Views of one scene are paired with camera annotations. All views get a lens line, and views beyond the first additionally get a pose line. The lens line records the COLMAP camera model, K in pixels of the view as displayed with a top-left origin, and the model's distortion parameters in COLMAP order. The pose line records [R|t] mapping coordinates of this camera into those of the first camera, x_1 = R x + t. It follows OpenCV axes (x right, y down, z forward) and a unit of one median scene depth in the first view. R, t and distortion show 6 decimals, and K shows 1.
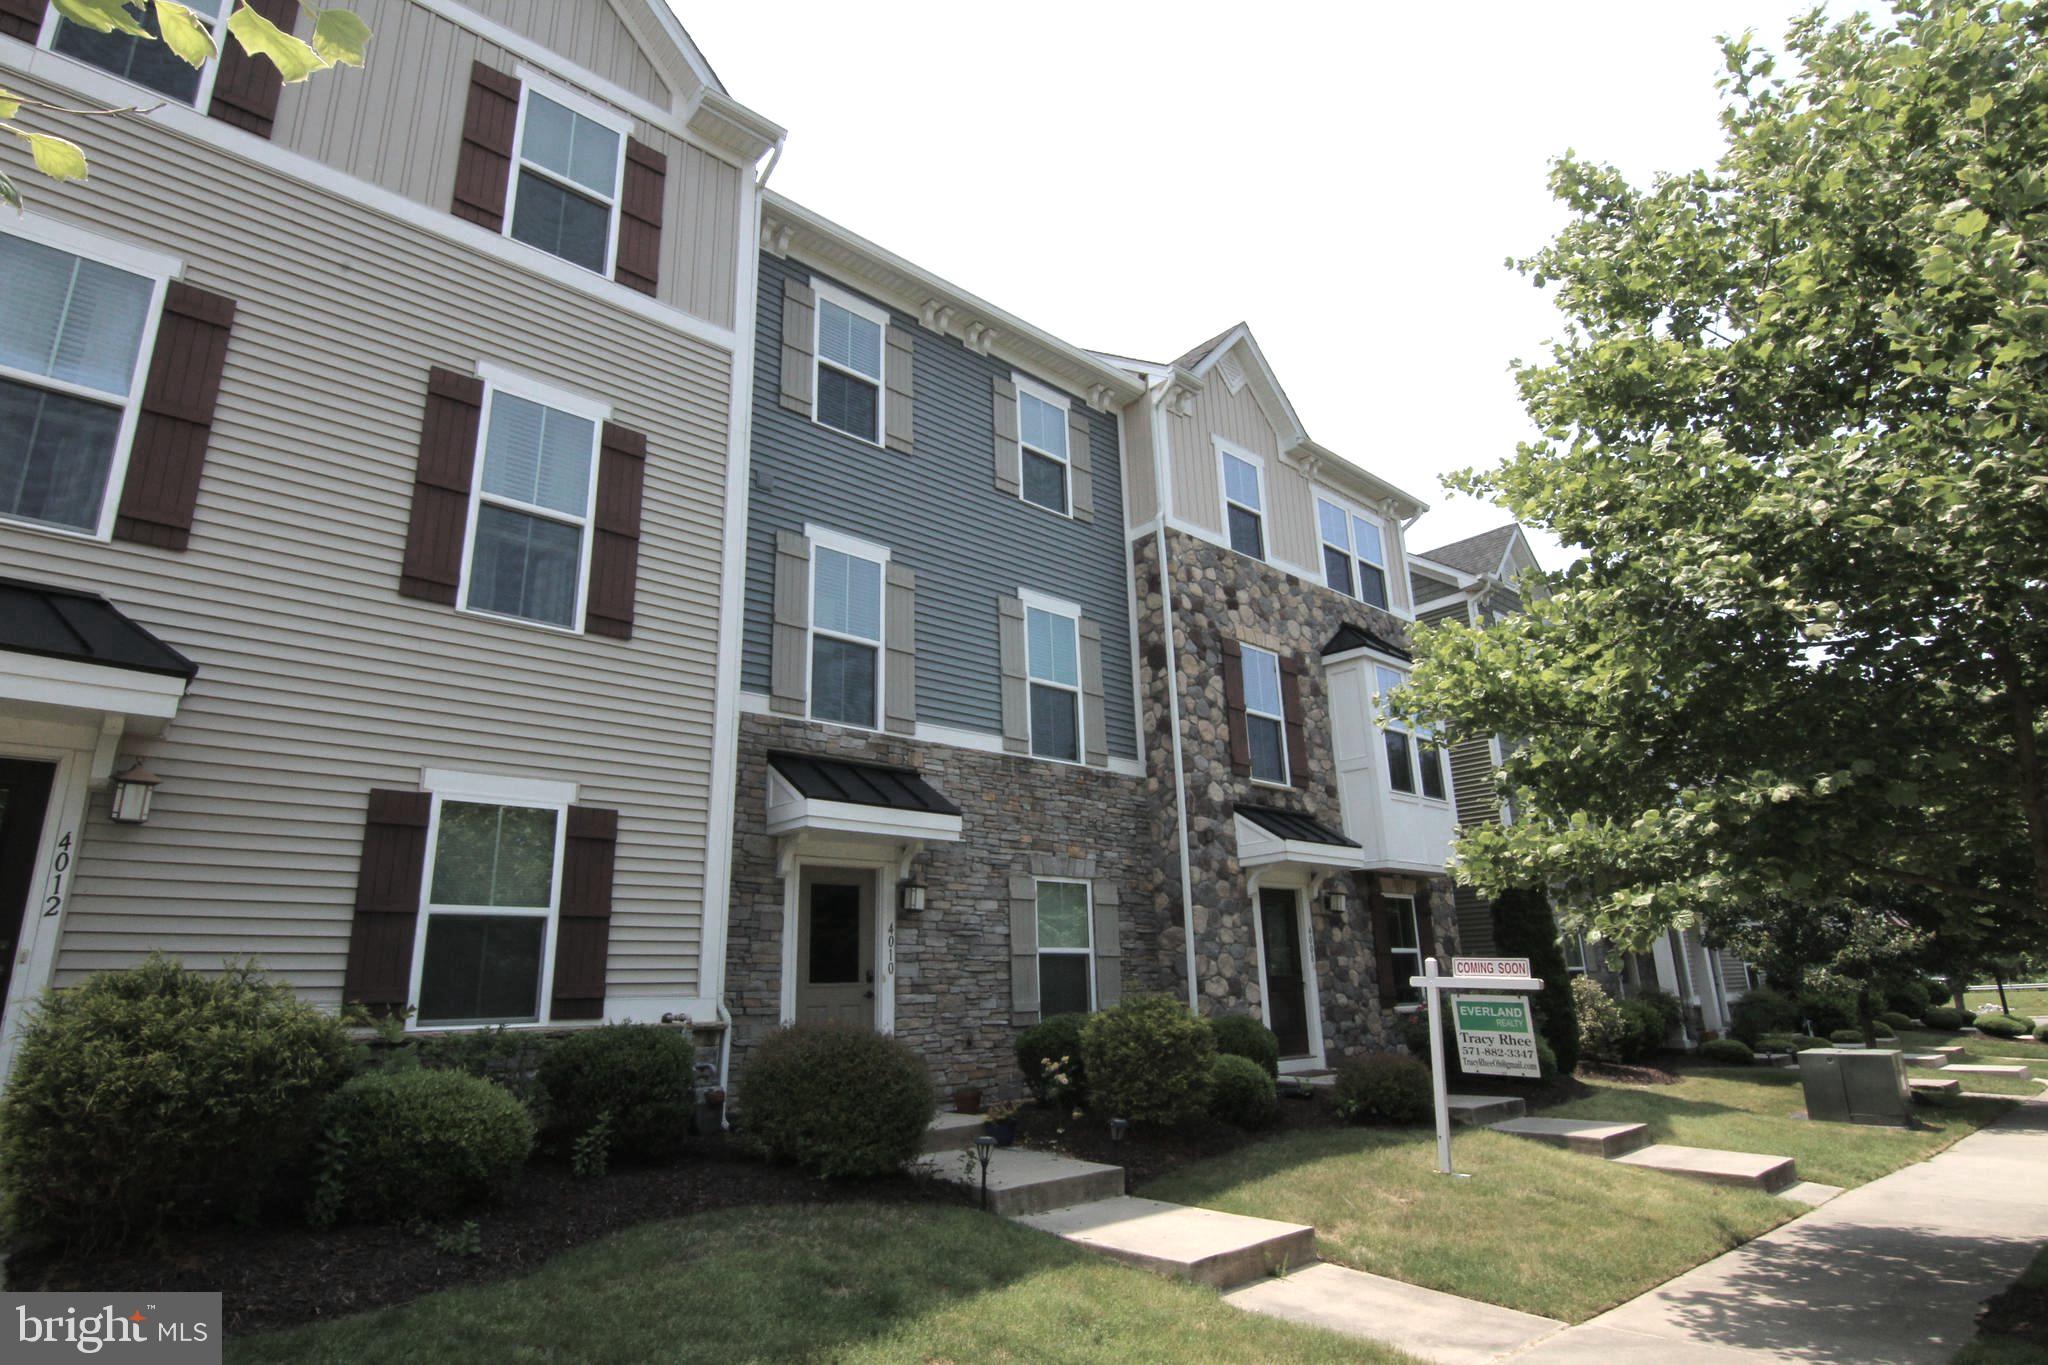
lens RADIAL K [[1098.3, 0, 1026.5], [0, 1098.3, 673.3], [0, 0, 1]] dist [0.002355, -0.022460]
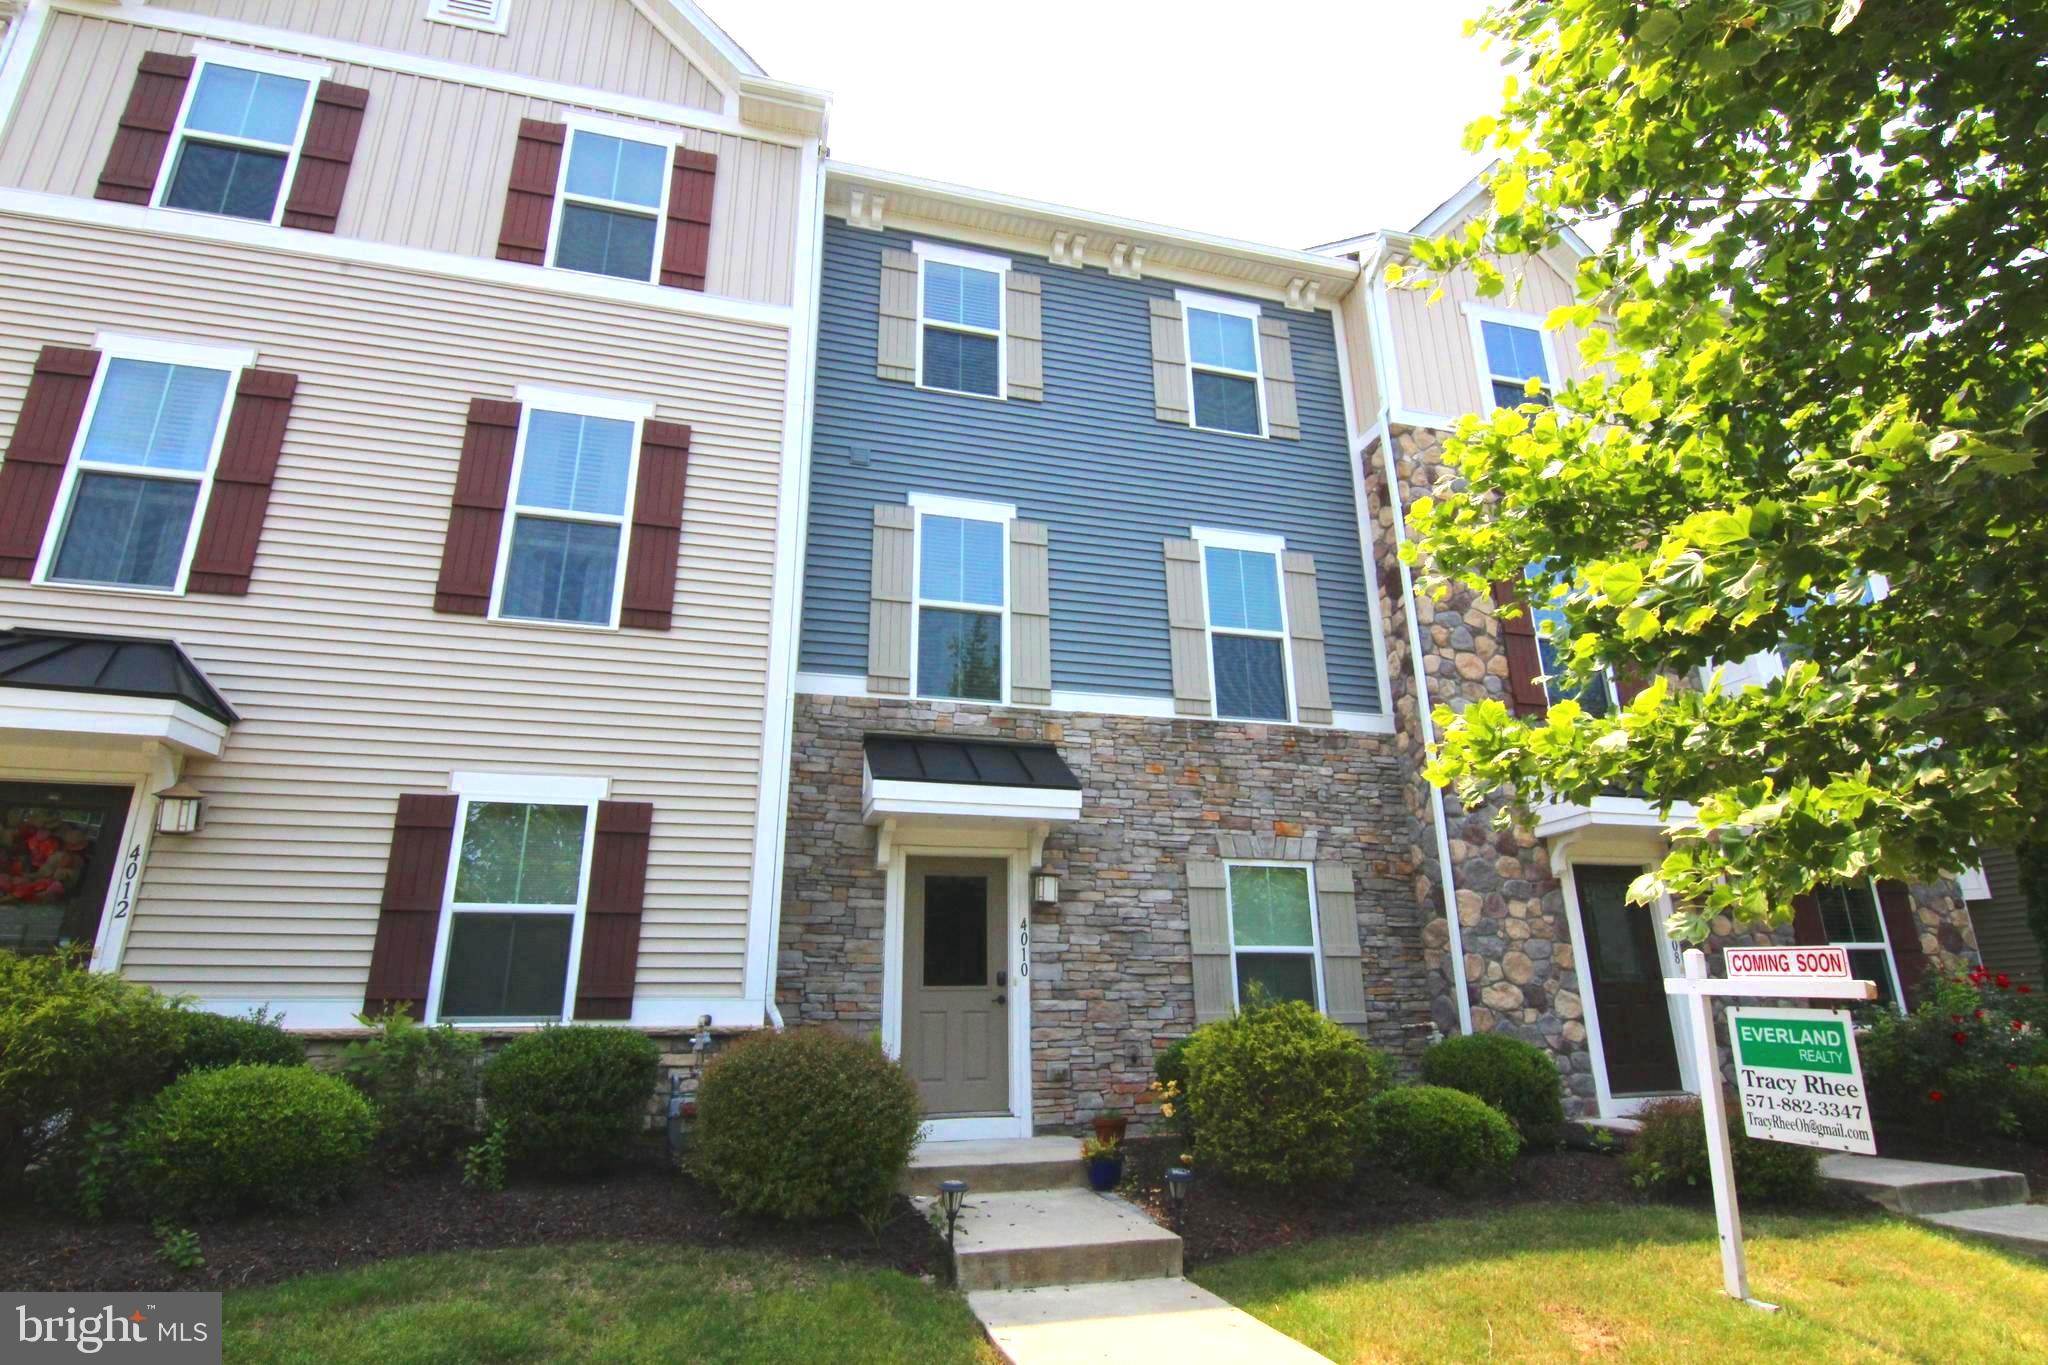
lens RADIAL K [[1040.5, 0, 1022.8], [0, 1040.5, 676.0], [0, 0, 1]] dist [-0.001334, -0.014591]
pose [[0.889154, -0.124997, -0.440205, 0.264114], [0.115294, 0.992130, -0.048839, 0.075589], [0.442845, -0.007328, 0.896568, 0.254264]]
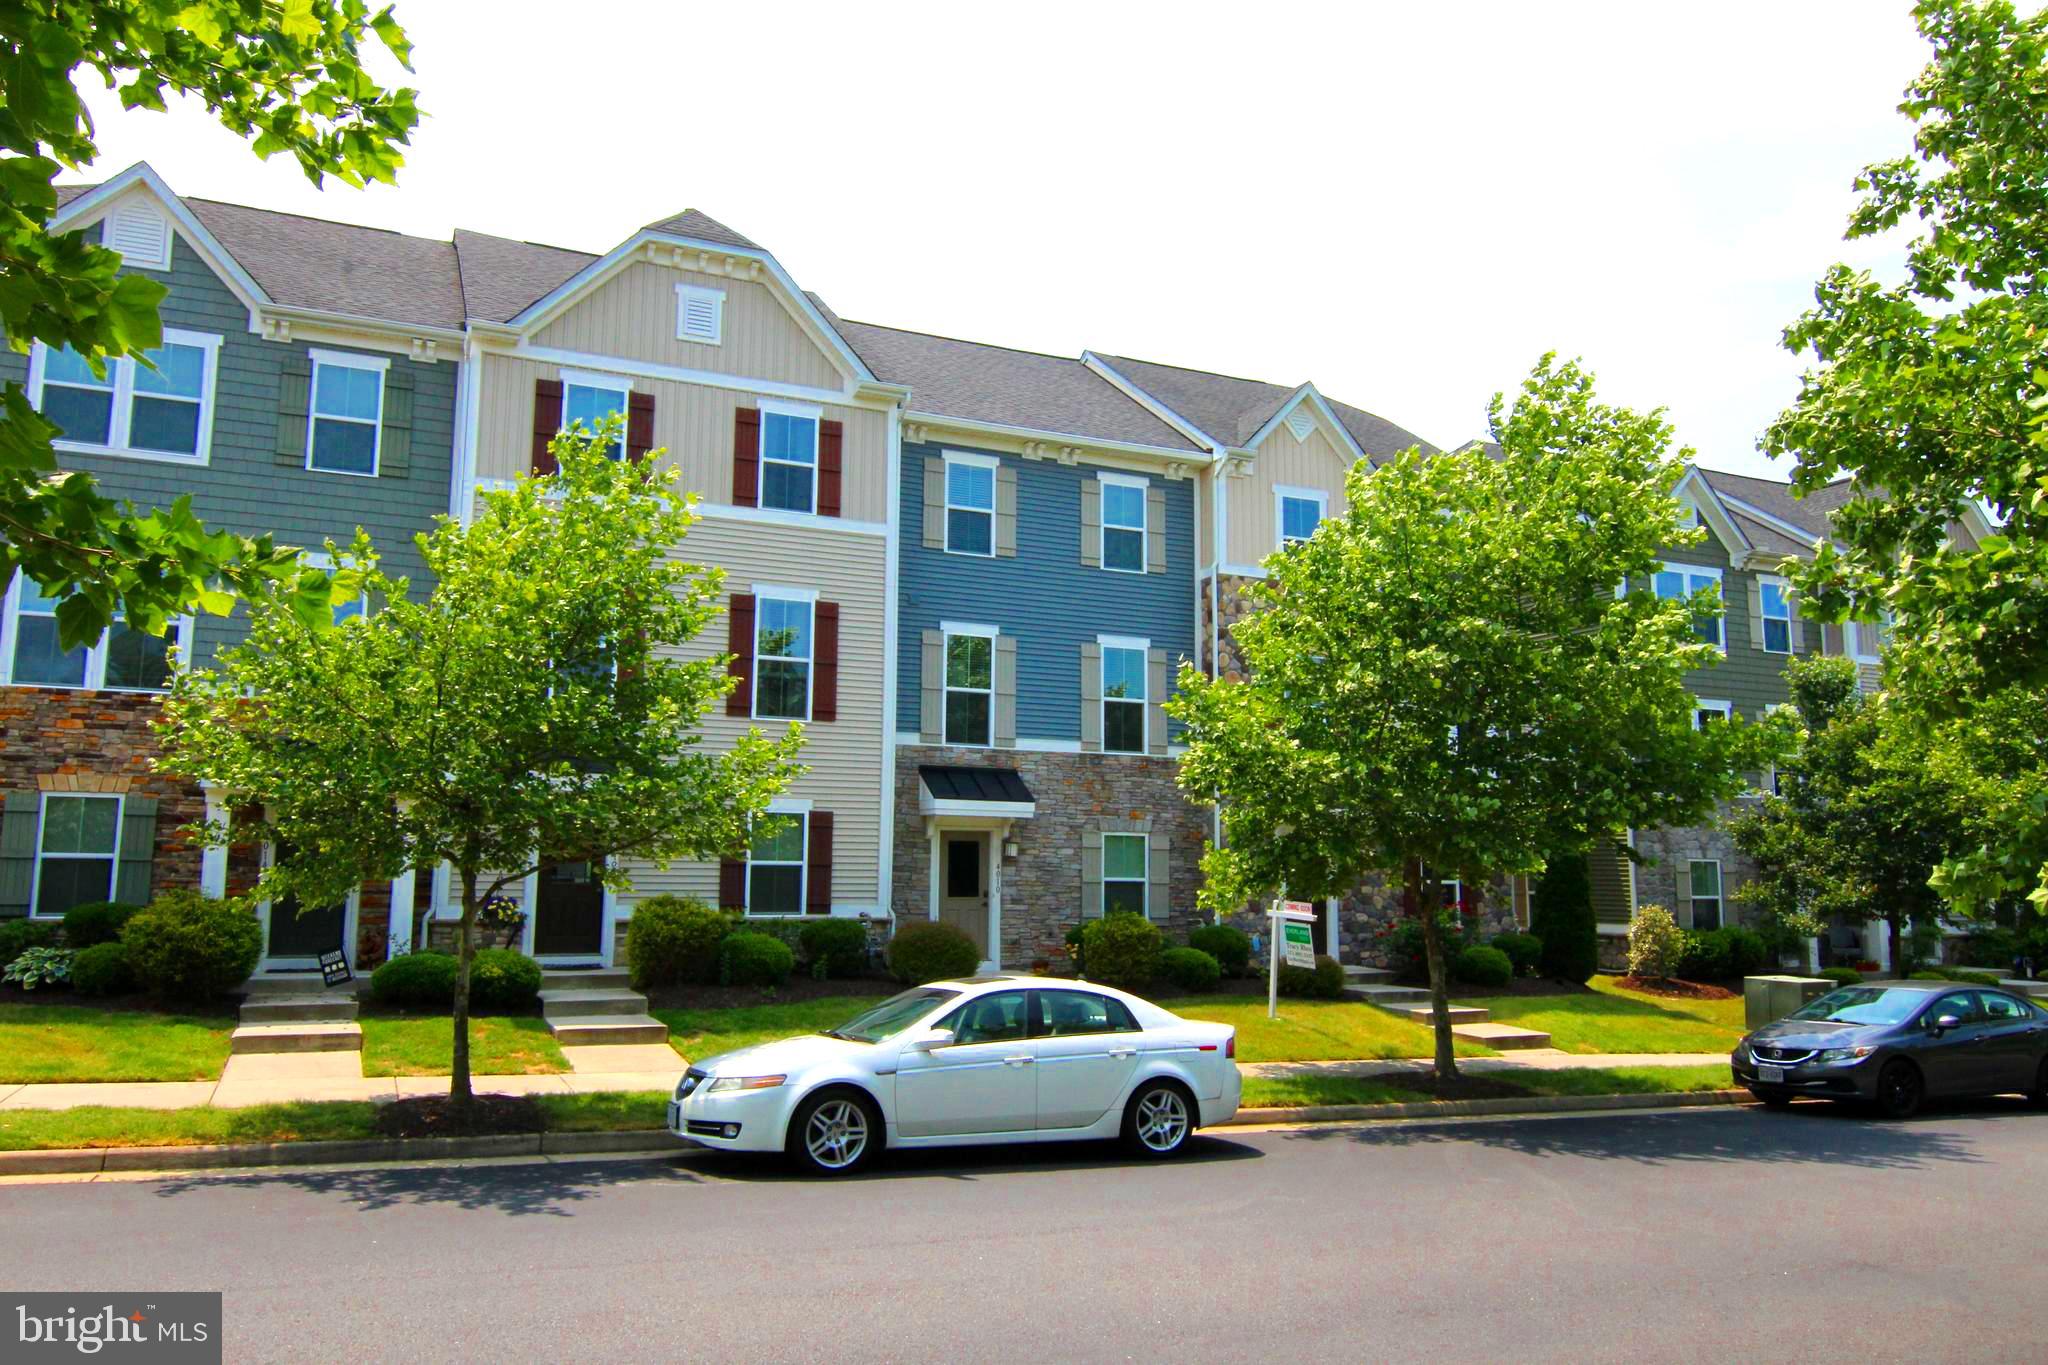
lens RADIAL K [[1525.5, 0, 1025.1], [0, 1525.5, 649.5], [0, 0, 1]] dist [0.000853, 0.000401]
pose [[0.952149, -0.006932, -0.305556, 0.626916], [0.050589, 0.989527, 0.135192, -0.406846], [0.301419, -0.144181, 0.942528, -1.132696]]
